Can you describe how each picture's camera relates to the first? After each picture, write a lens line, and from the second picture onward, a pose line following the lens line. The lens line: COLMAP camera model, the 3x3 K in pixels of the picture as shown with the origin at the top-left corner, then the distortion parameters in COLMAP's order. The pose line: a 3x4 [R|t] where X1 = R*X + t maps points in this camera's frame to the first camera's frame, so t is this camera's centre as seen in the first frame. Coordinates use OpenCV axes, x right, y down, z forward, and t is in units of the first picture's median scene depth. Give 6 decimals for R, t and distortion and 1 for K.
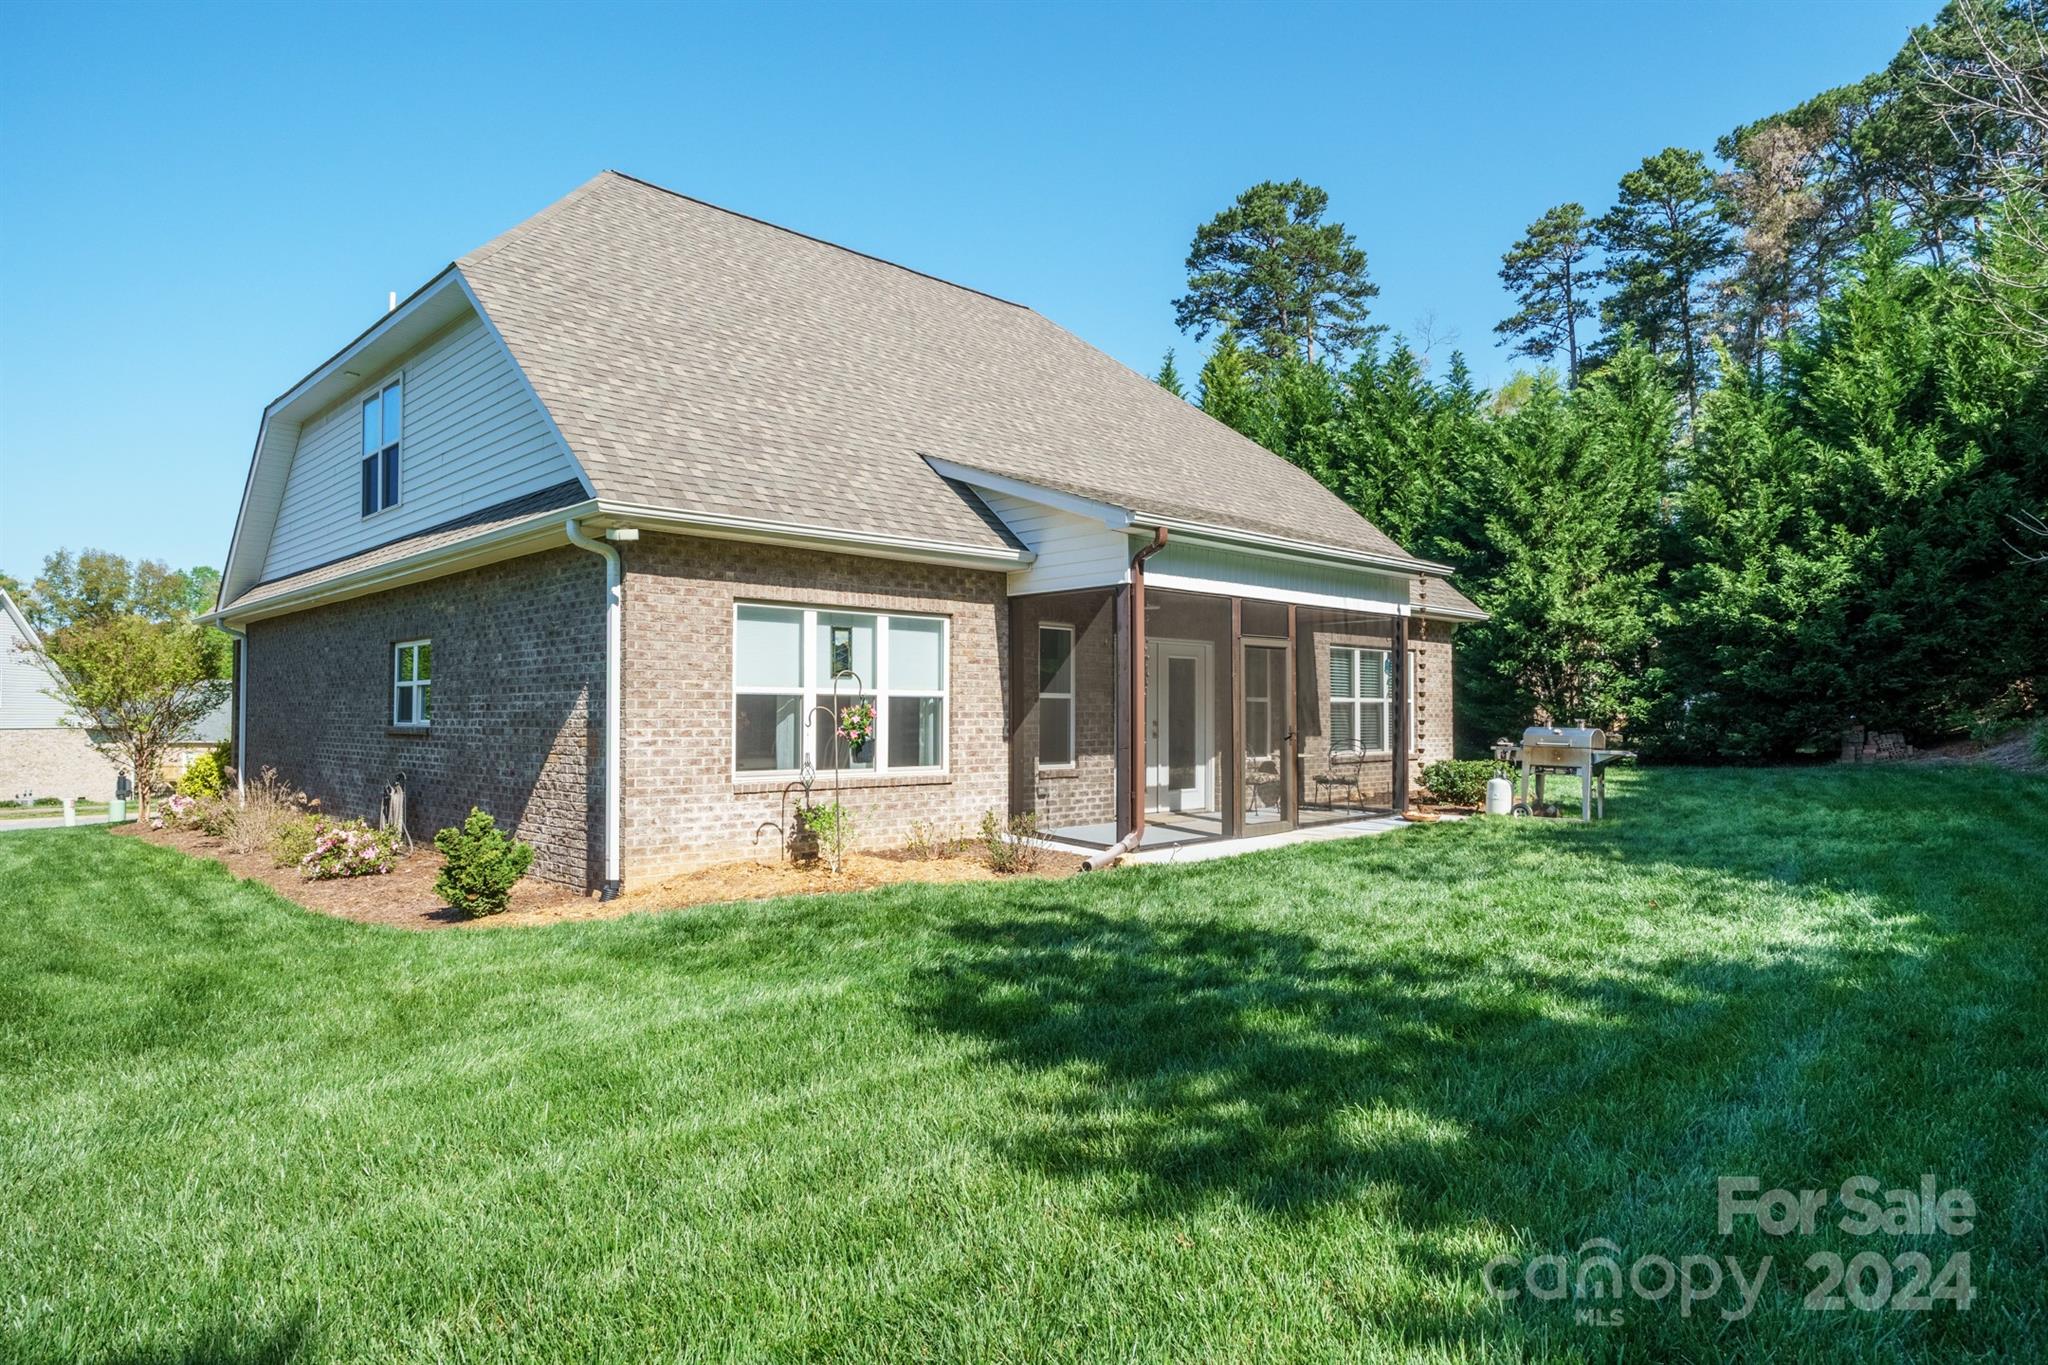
lens RADIAL K [[1194.7, 0, 1022.9], [0, 1194.7, 689.2], [0, 0, 1]] dist [-0.003751, -0.000386]
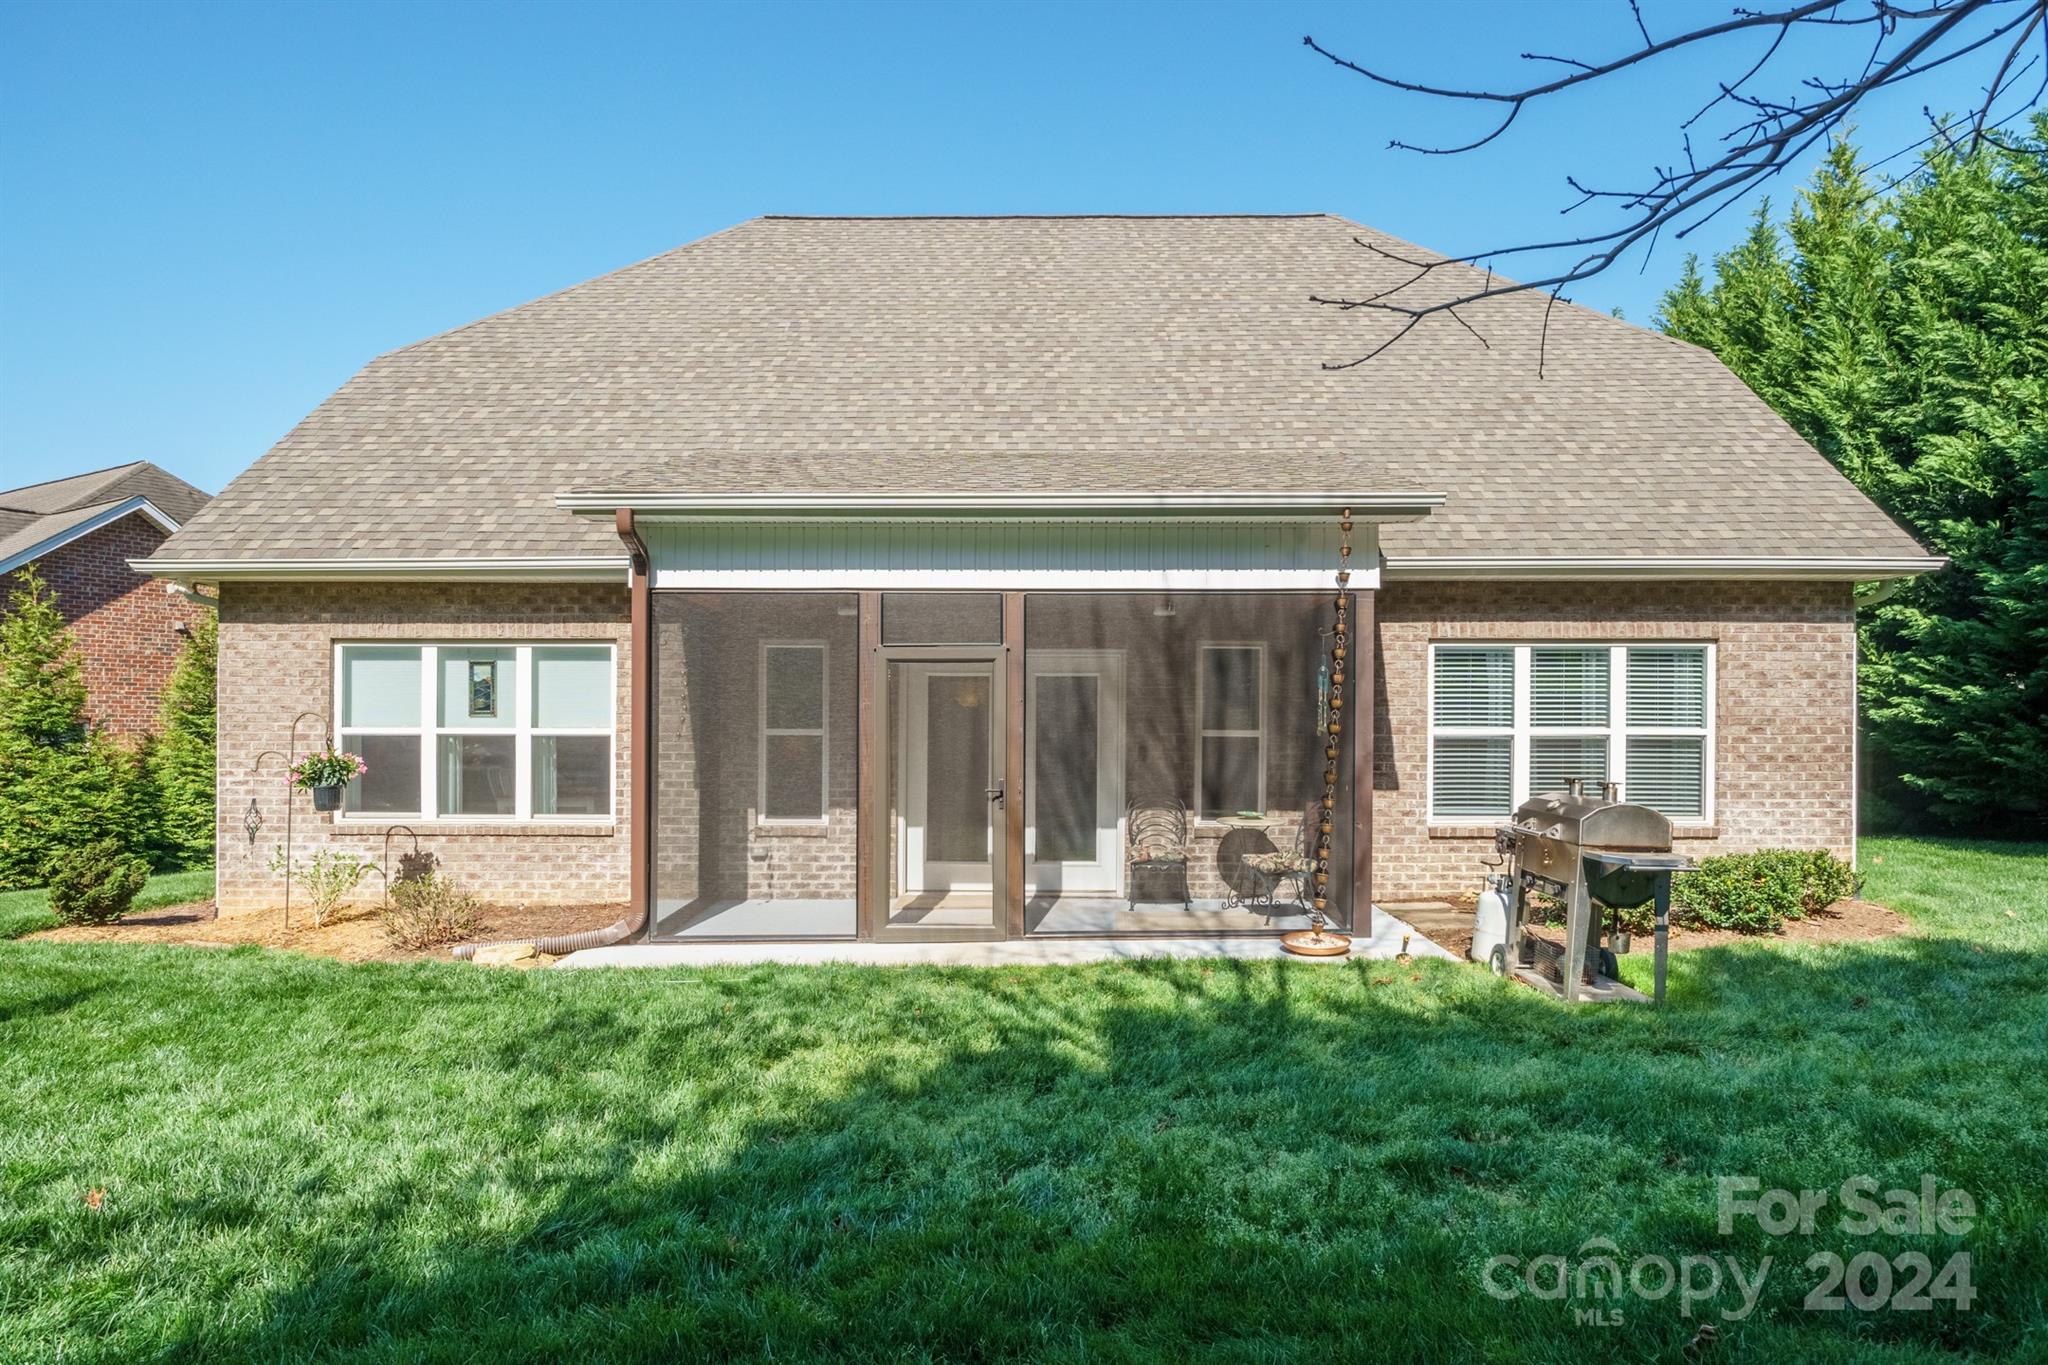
lens RADIAL K [[1194.7, 0, 1028.3], [0, 1194.7, 730.3], [0, 0, 1]] dist [-0.003751, -0.000386]
pose [[0.717578, -0.001902, -0.696476, 0.800407], [0.014175, 0.999829, 0.011874, -0.003434], [0.696334, -0.018393, 0.717482, 0.628369]]
